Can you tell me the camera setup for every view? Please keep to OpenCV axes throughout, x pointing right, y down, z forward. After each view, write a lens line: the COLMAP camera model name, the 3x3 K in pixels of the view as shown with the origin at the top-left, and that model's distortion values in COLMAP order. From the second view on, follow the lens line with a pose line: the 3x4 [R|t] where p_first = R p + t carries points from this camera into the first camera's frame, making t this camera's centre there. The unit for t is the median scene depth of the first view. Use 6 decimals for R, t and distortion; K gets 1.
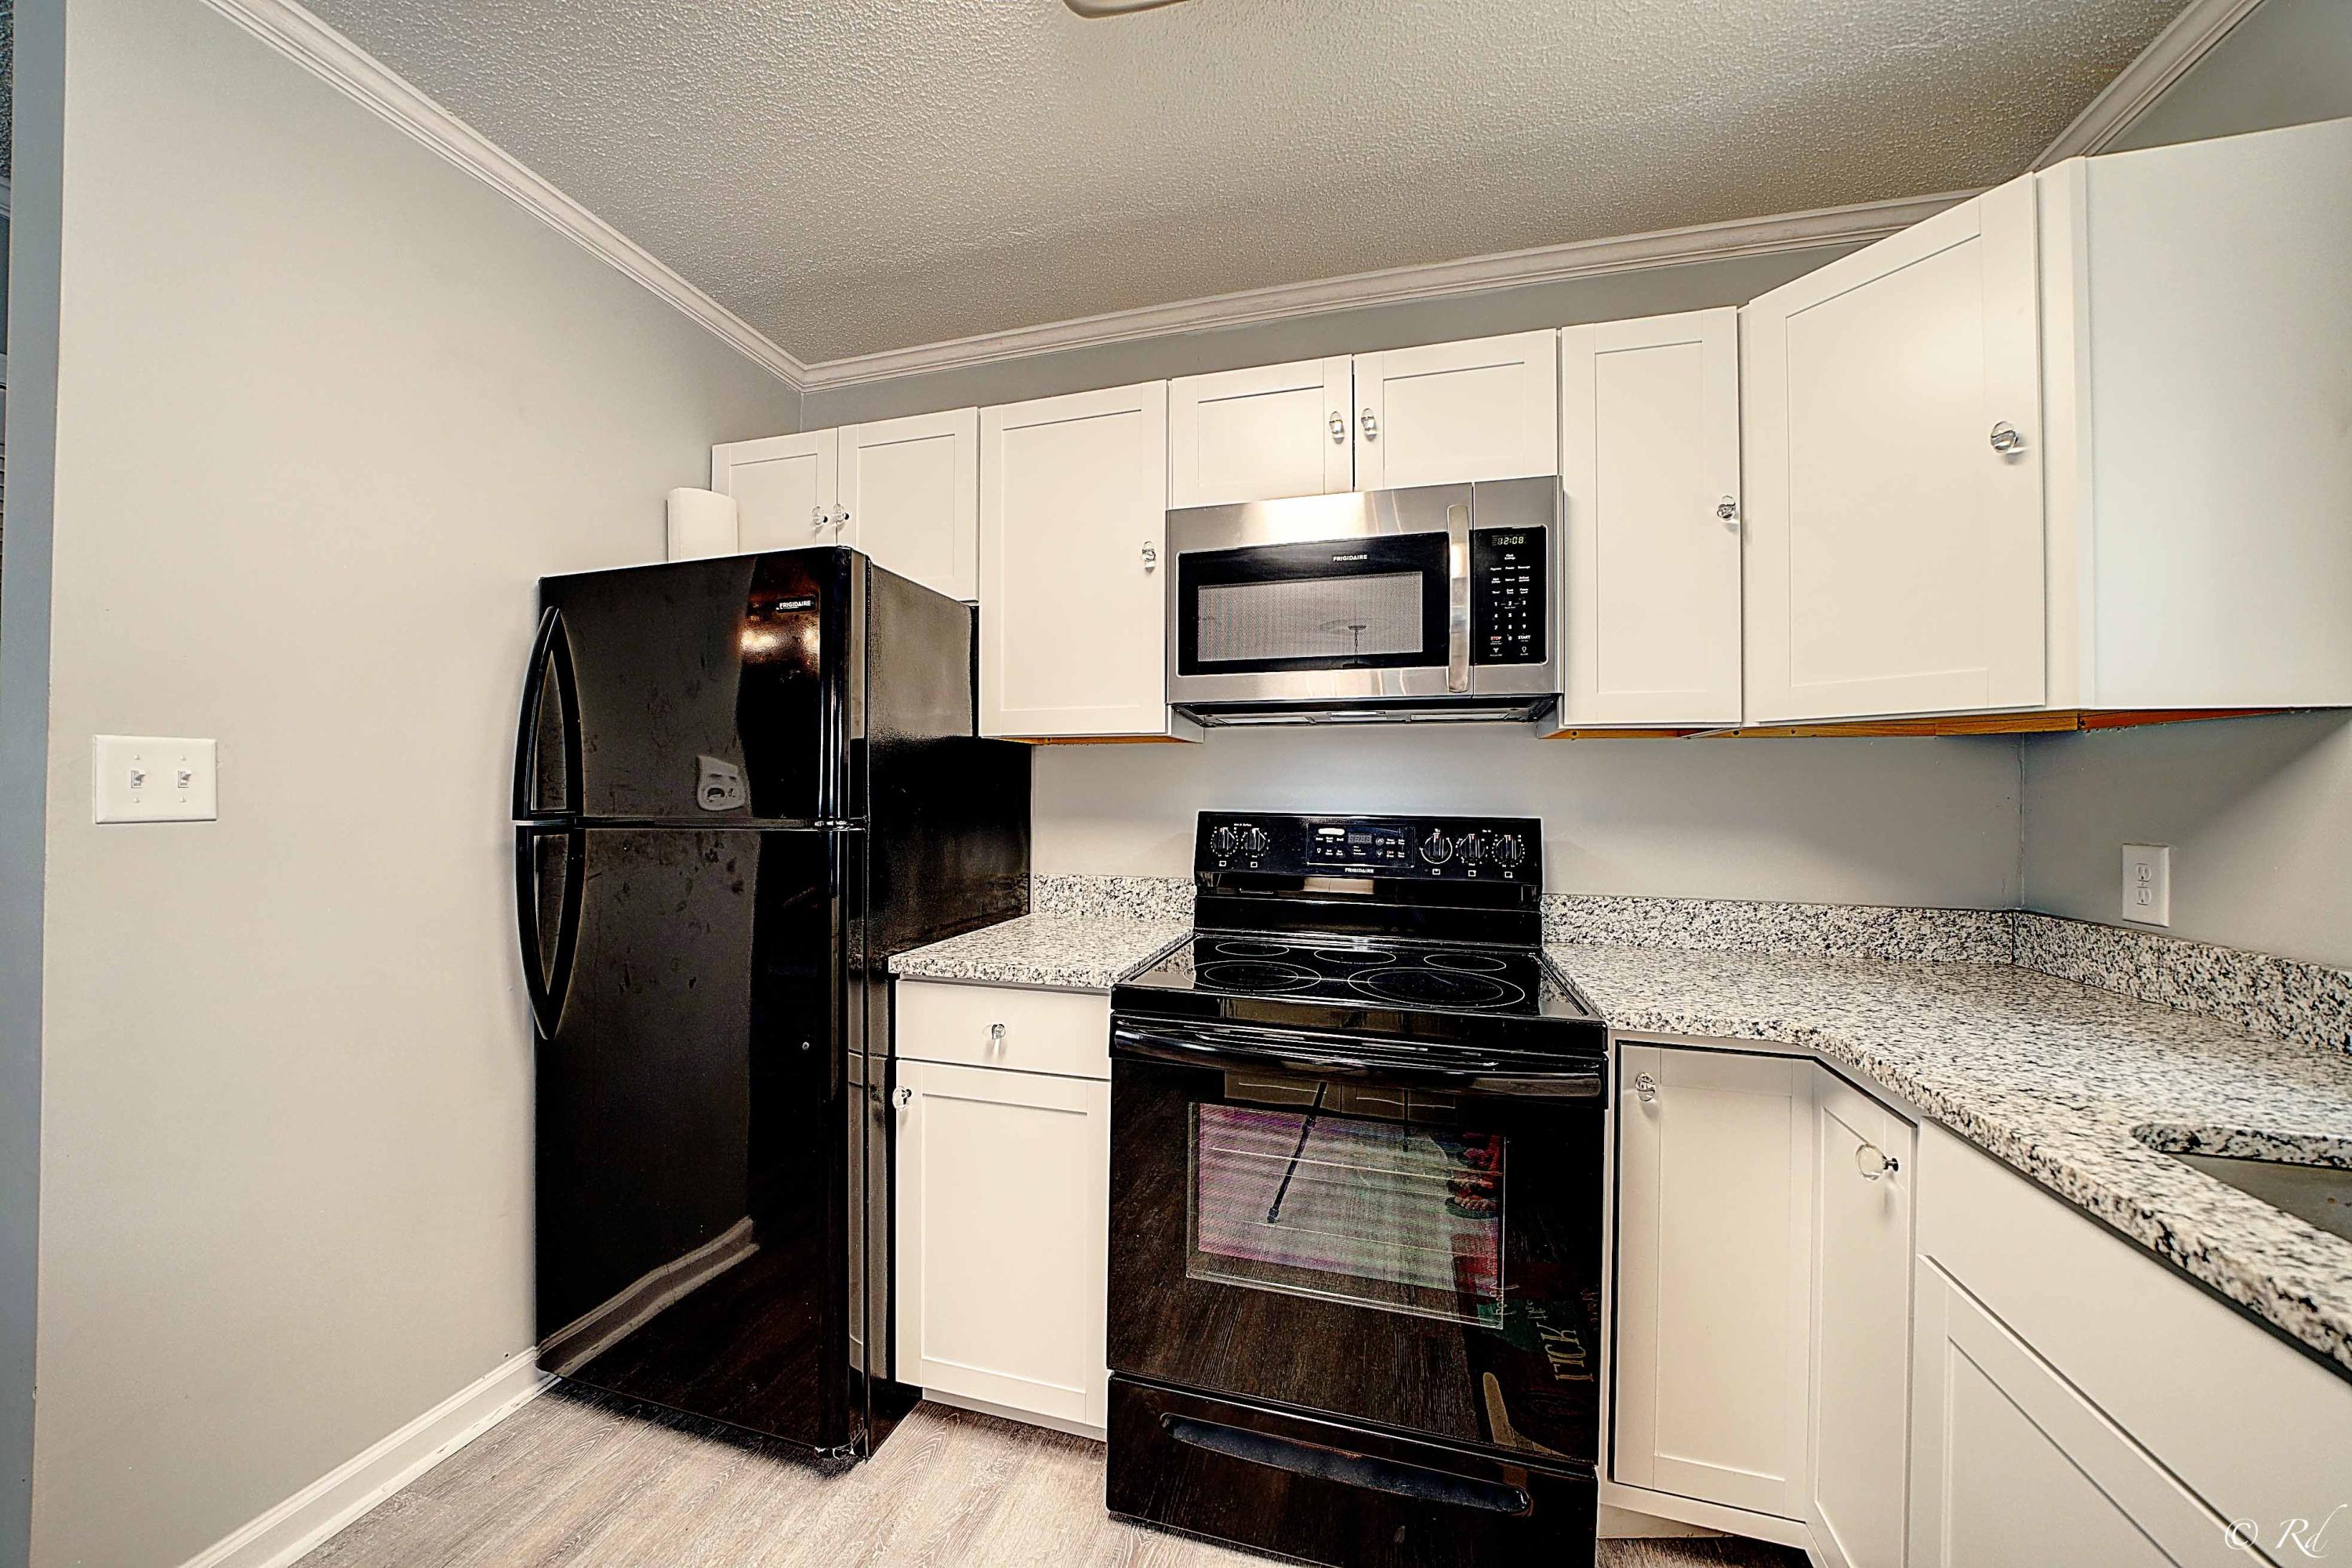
lens RADIAL K [[814.2, 0, 1173.5], [0, 814.2, 785.3], [0, 0, 1]] dist [-0.026640, 0.002994]
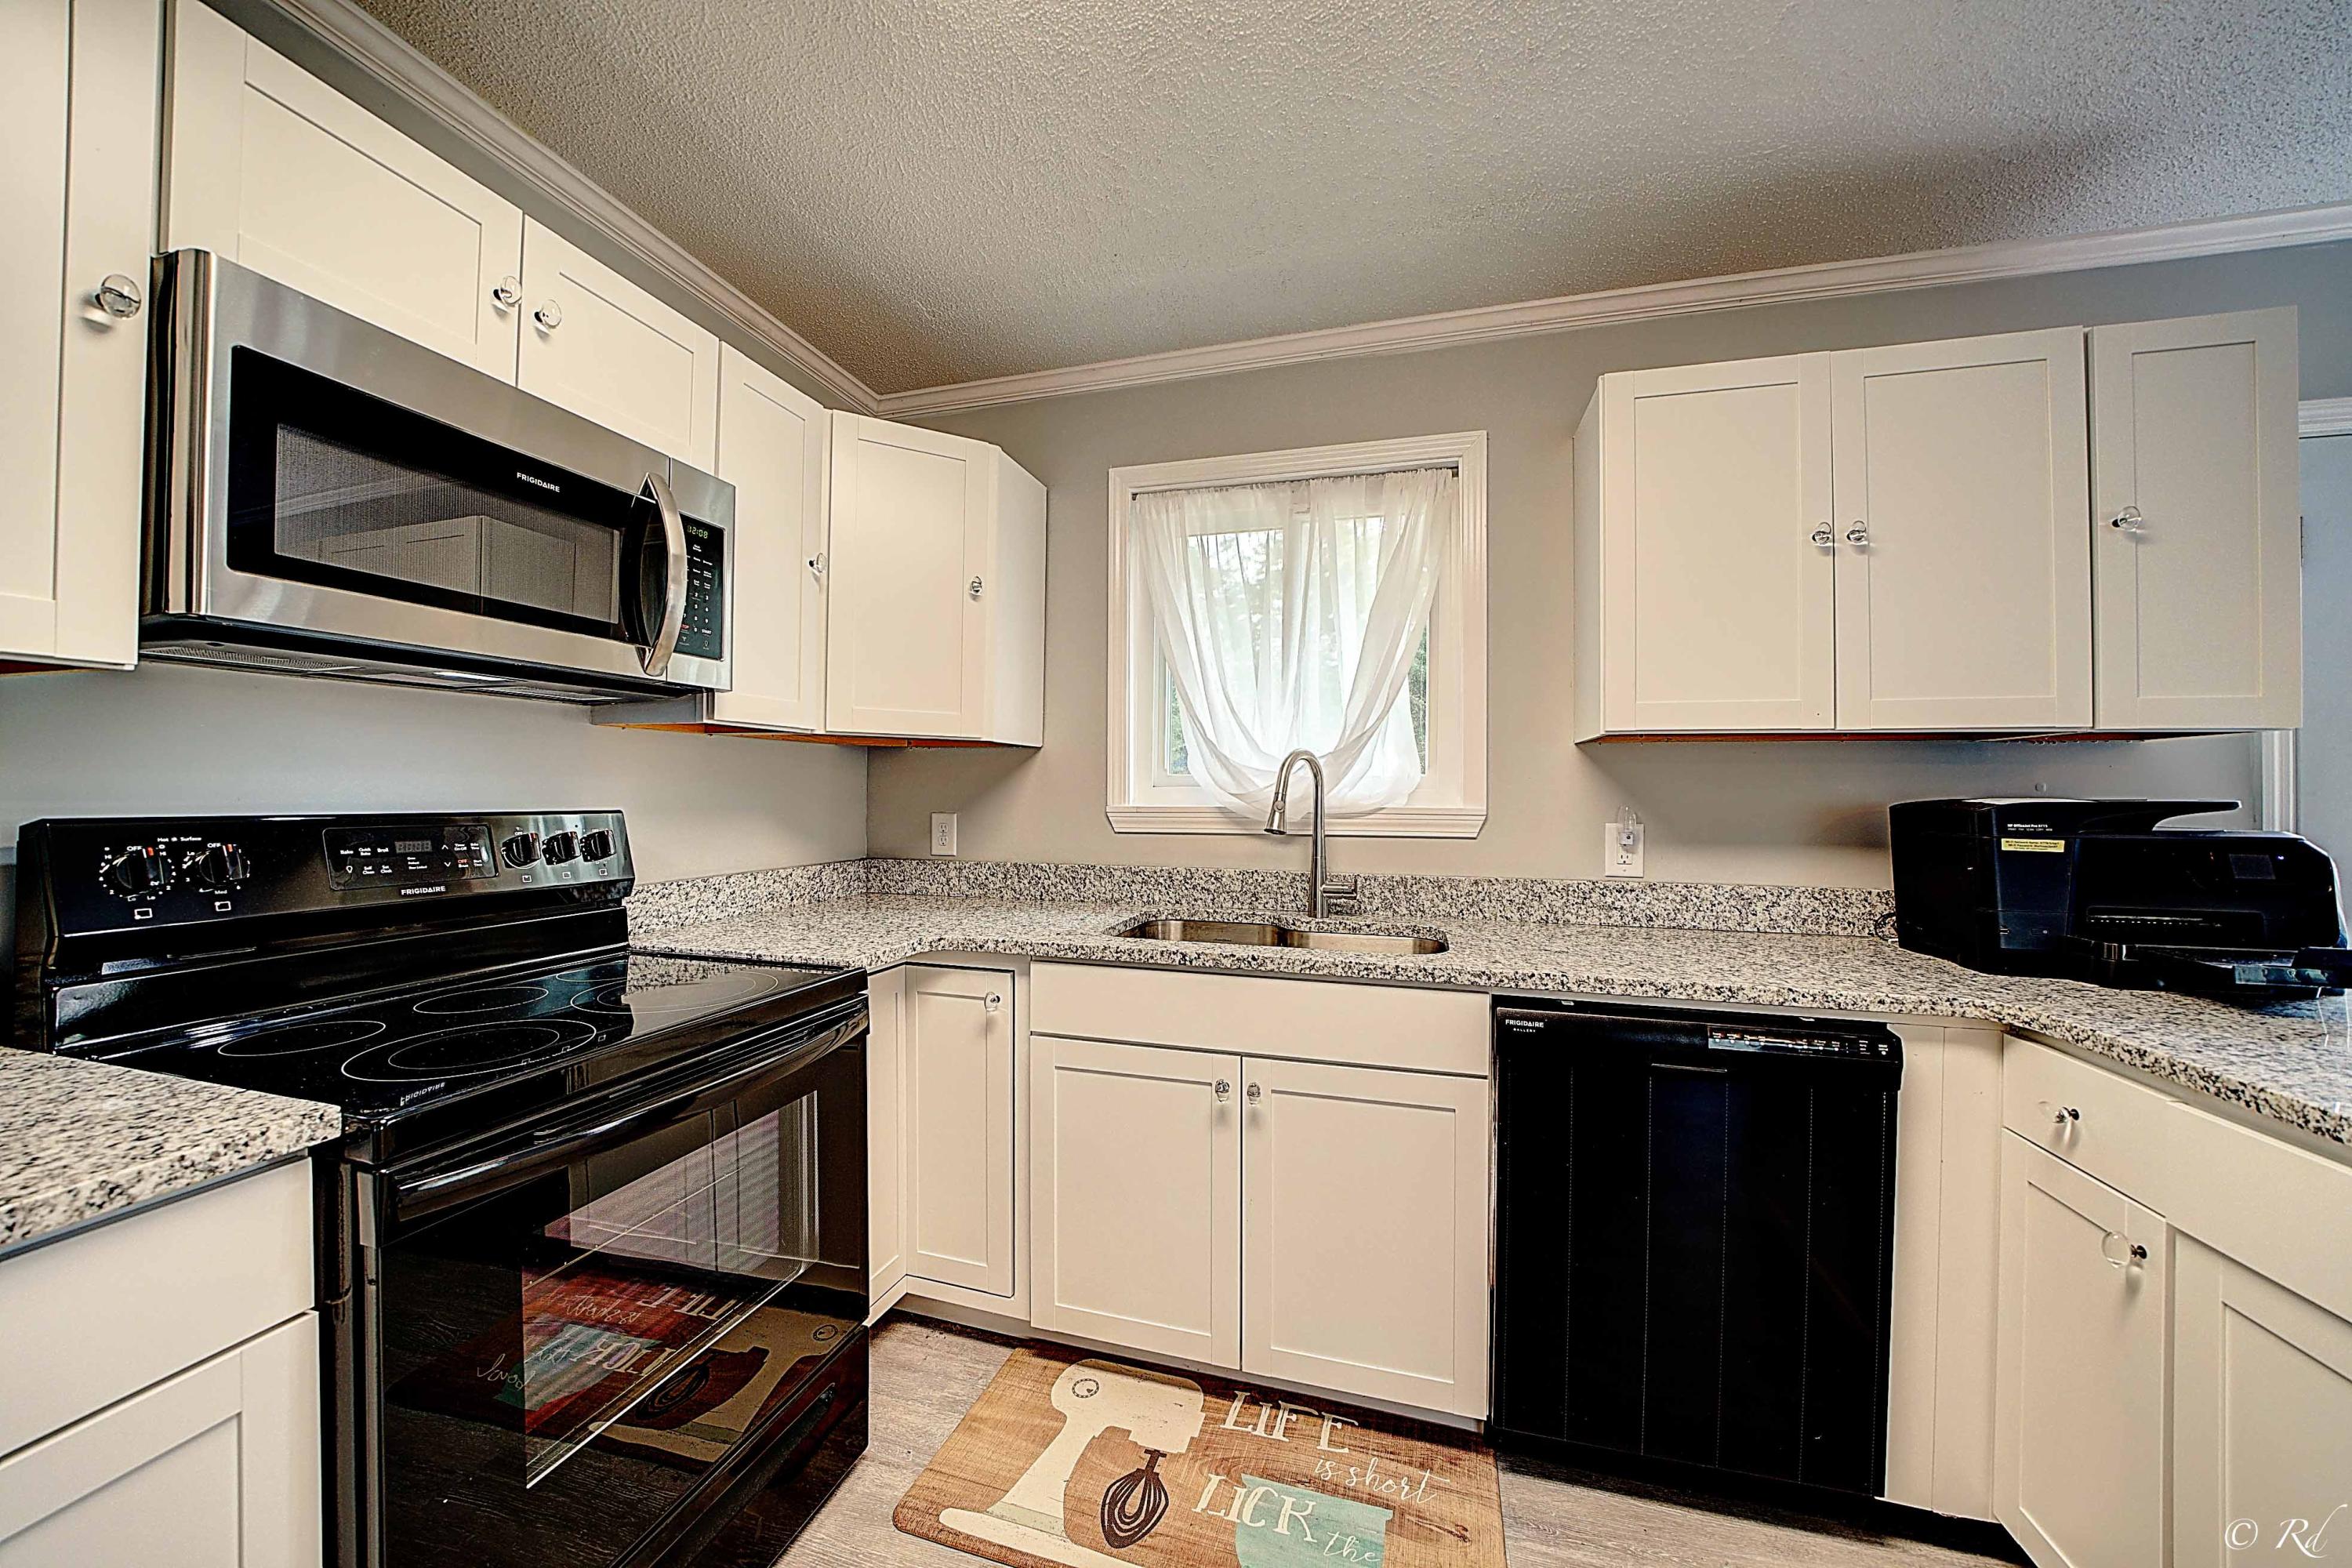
lens RADIAL K [[814.2, 0, 1180.1], [0, 814.2, 784.0], [0, 0, 1]] dist [-0.026640, 0.002994]
pose [[-0.003323, -0.001975, 0.999993, -0.579245], [-0.020318, 0.999792, 0.001908, -0.005381], [-0.999788, -0.020312, -0.003362, 0.401716]]
